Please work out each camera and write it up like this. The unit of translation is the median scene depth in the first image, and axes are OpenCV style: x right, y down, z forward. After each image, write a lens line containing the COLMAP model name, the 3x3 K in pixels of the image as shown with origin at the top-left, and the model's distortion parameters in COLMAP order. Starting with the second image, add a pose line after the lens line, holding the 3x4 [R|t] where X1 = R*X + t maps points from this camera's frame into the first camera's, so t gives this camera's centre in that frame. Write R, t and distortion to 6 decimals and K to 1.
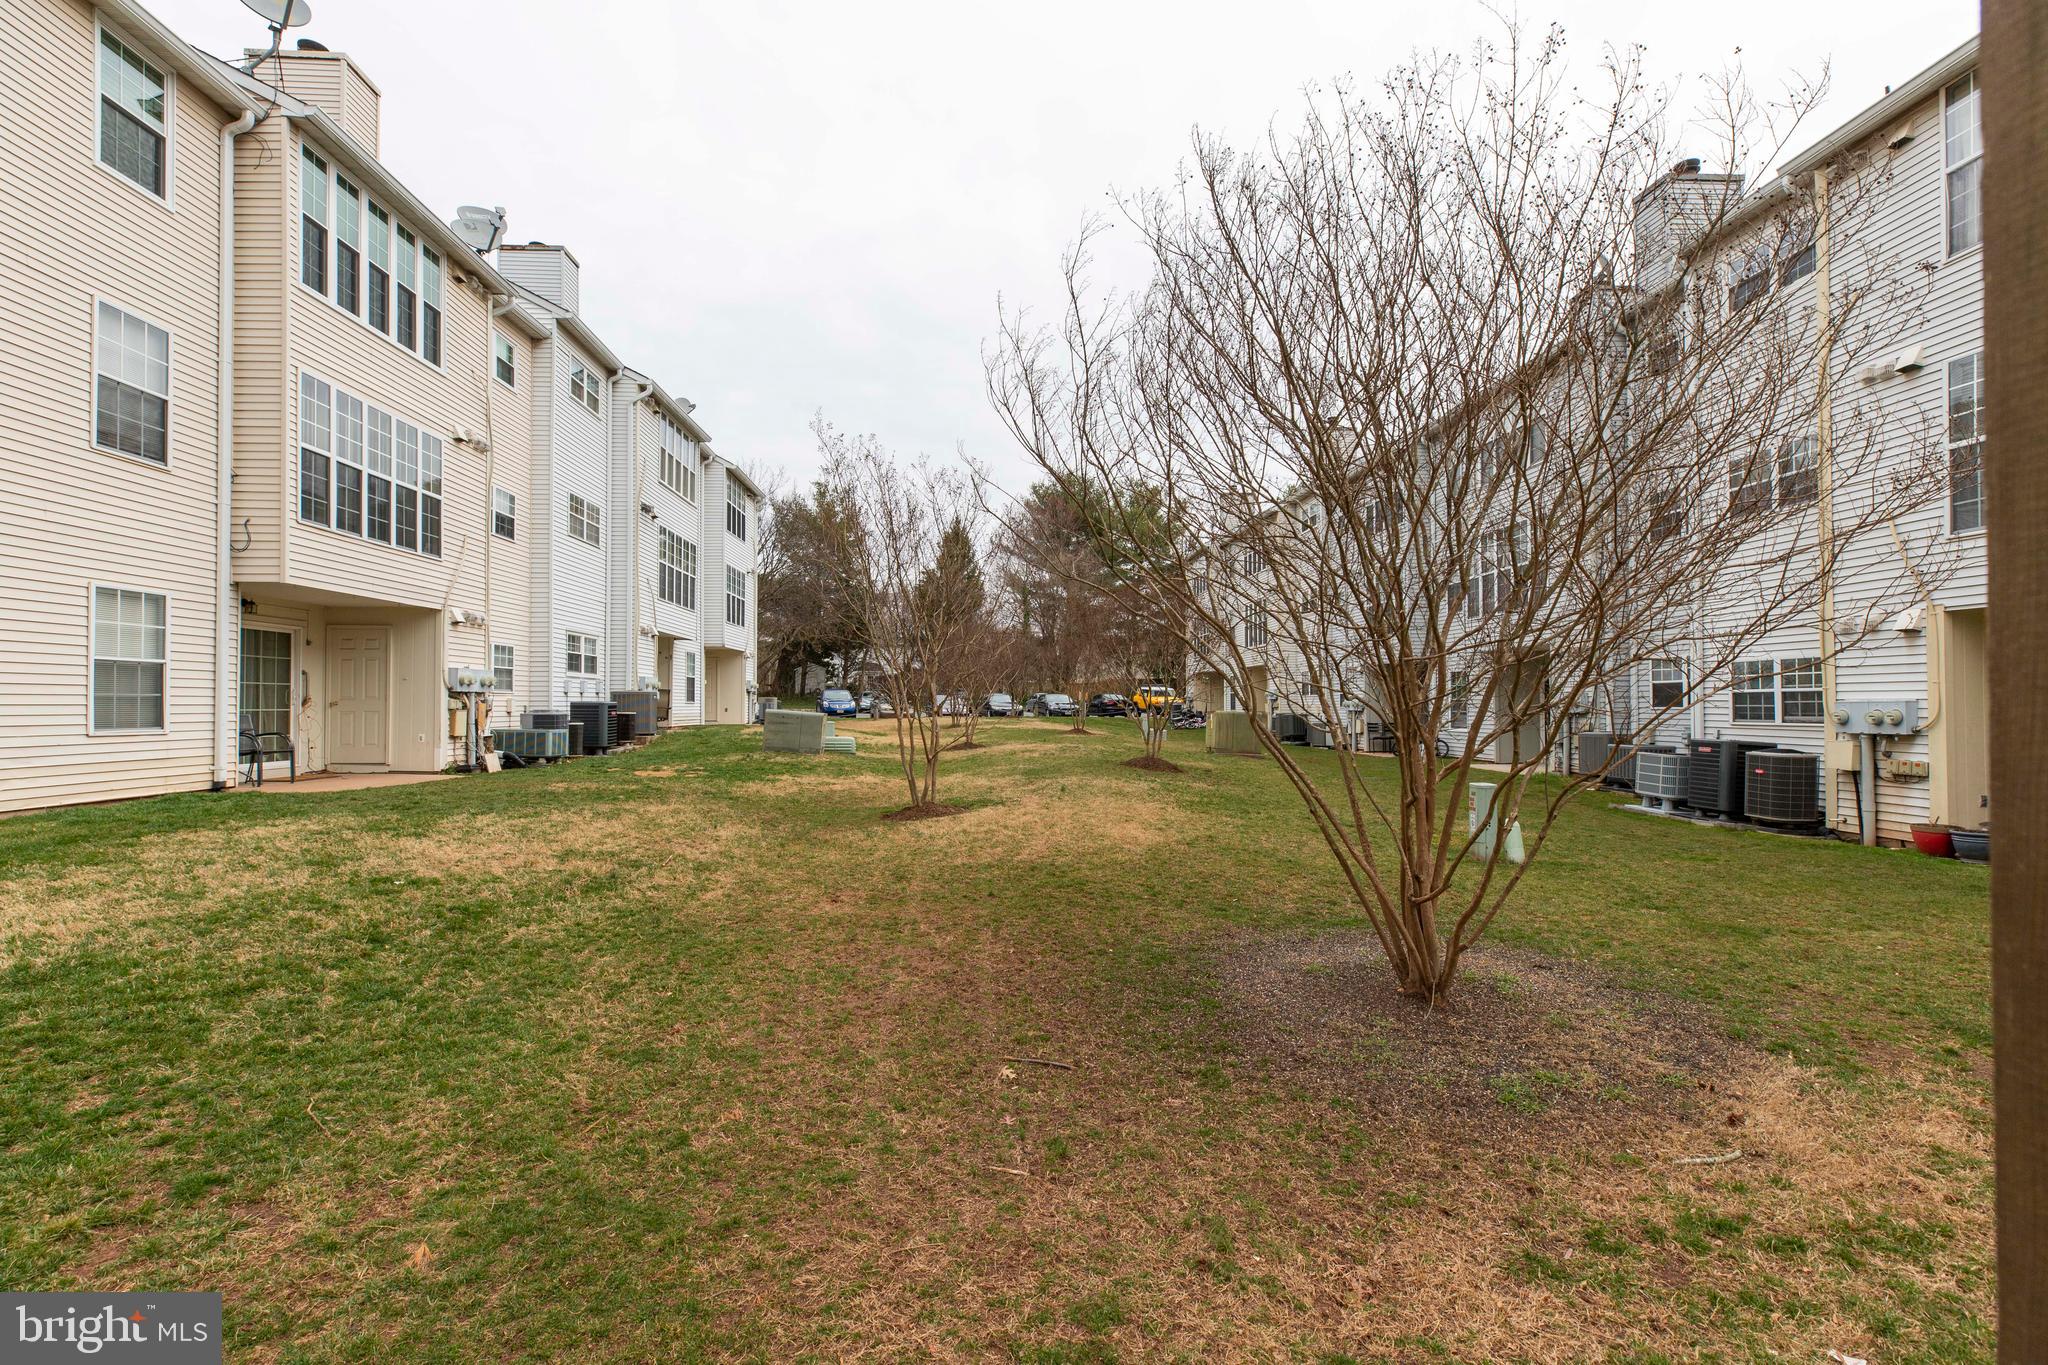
lens RADIAL K [[939.8, 0, 1024.0], [0, 939.8, 682.5], [0, 0, 1]] dist [0.001296, 0.000272]
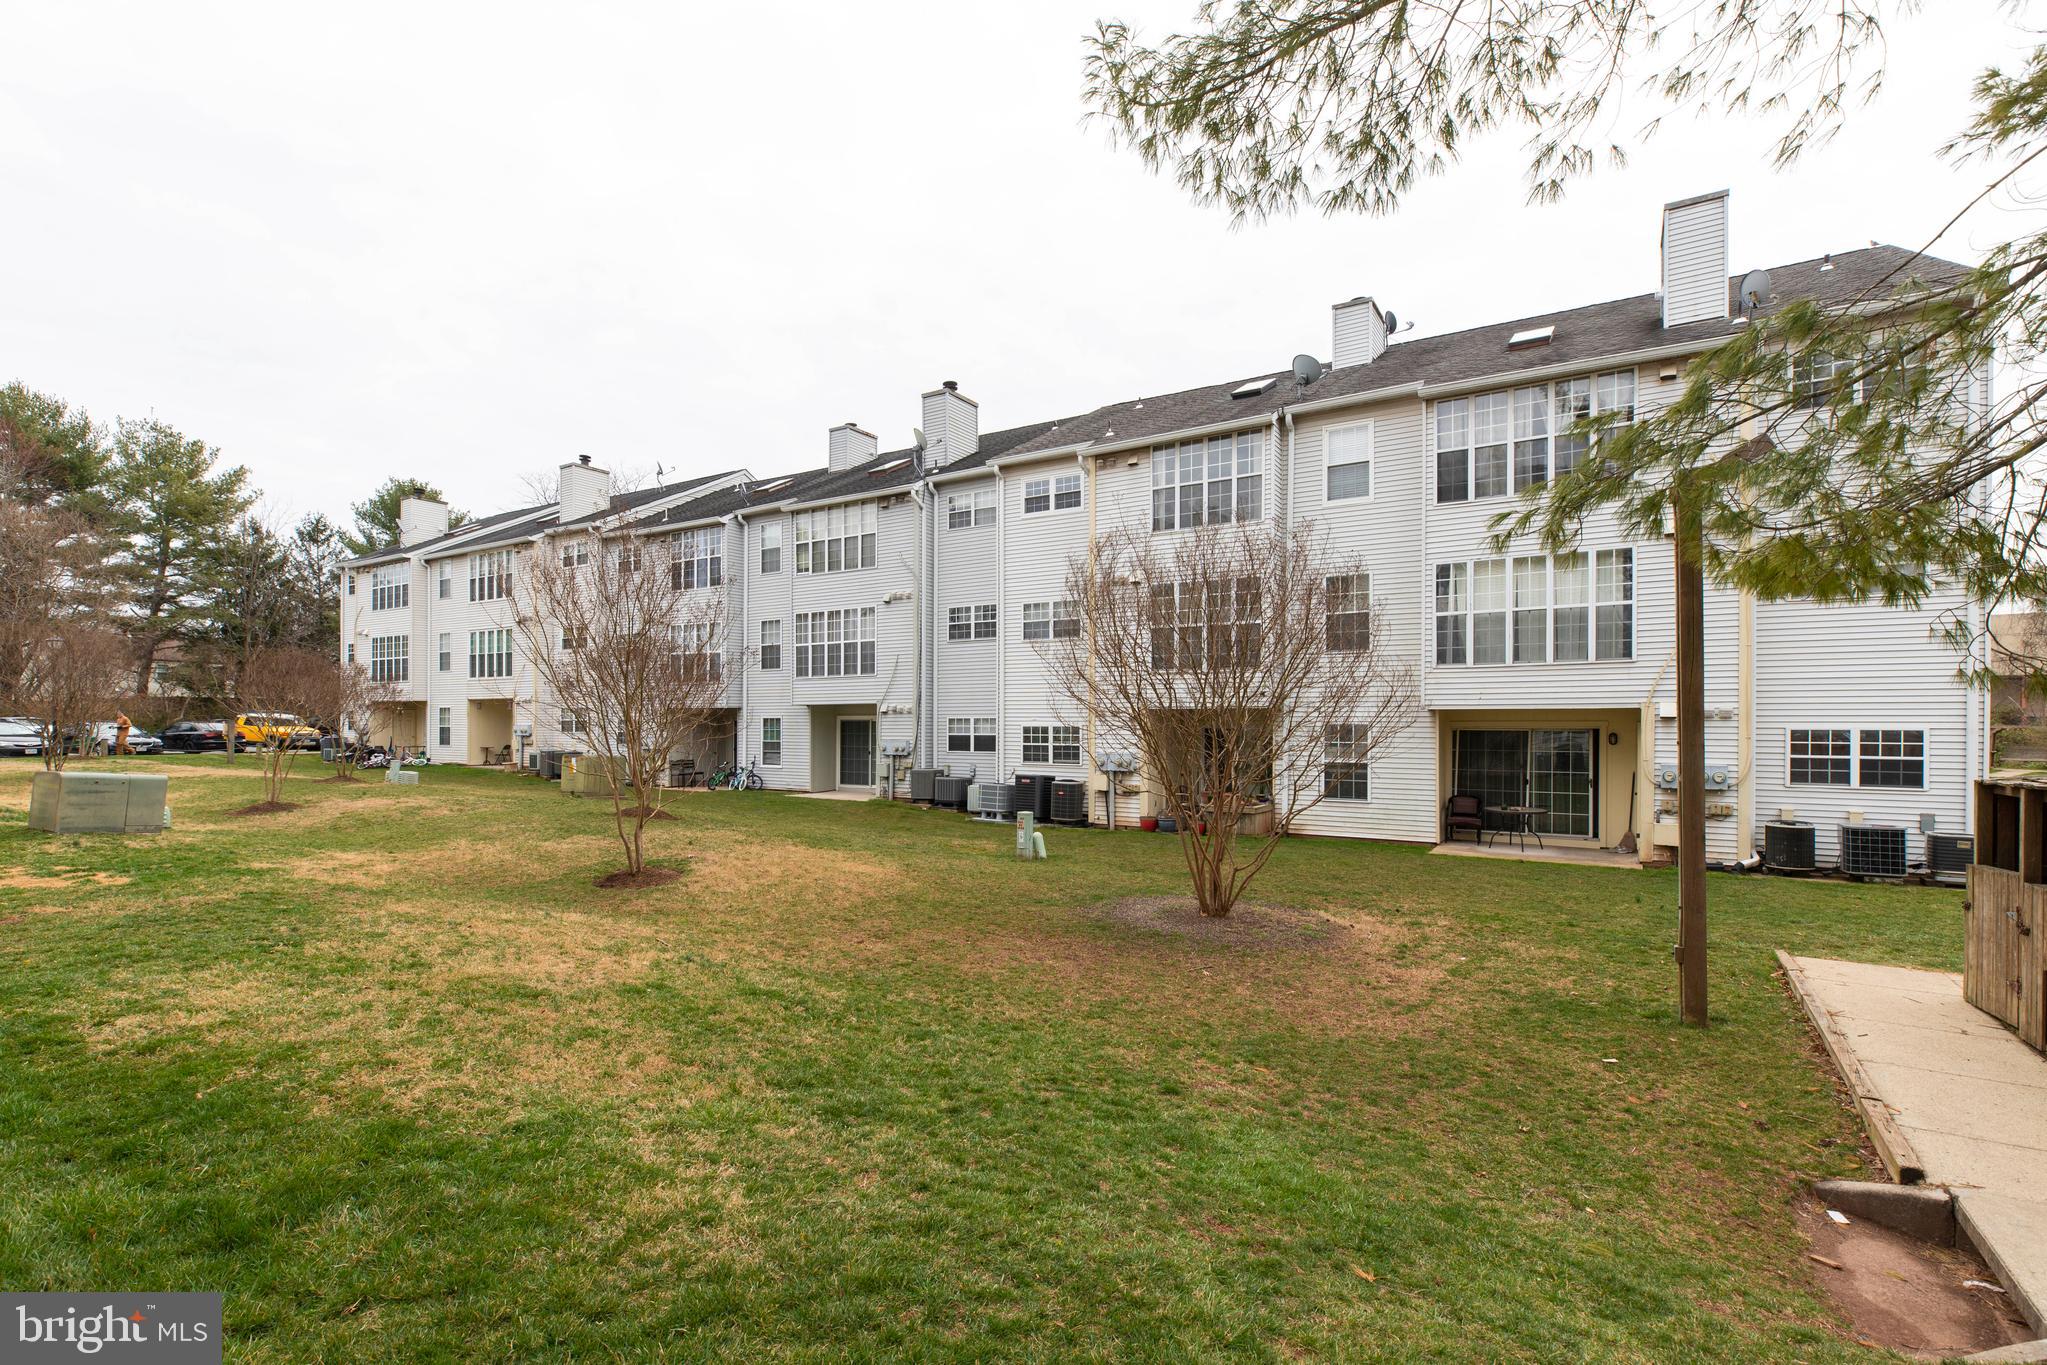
lens RADIAL K [[951.2, 0, 1025.2], [0, 951.2, 702.2], [0, 0, 1]] dist [-0.055321, 0.019258]
pose [[0.573770, 0.029067, 0.818501, -0.746326], [-0.030214, 0.999441, -0.014313, -0.049290], [-0.818459, -0.016517, 0.574327, 0.062117]]
